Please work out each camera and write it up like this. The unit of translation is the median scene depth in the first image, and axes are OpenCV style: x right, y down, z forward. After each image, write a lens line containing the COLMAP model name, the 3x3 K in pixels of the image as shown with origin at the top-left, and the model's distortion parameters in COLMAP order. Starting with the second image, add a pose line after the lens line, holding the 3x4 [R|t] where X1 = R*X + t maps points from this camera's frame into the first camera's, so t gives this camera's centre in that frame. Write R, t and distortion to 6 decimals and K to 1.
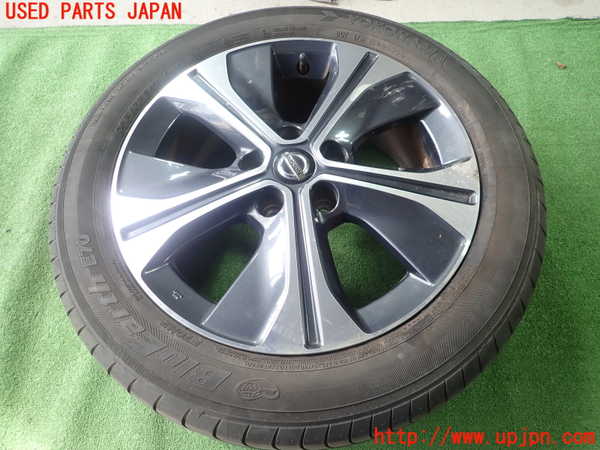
lens RADIAL K [[436.2, 0, 300.9], [0, 436.2, 225.8], [0, 0, 1]] dist [0.004161, 0.002885]
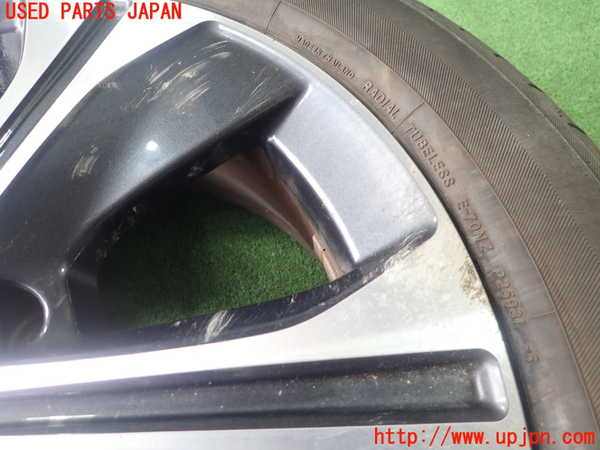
lens RADIAL K [[436.2, 0, 300.0], [0, 436.2, 223.9], [0, 0, 1]] dist [0.004161, 0.002885]
pose [[0.965367, -0.245972, 0.086978, 0.261826], [0.250627, 0.966930, -0.047251, -0.158538], [-0.072479, 0.067413, 0.995089, 0.678377]]
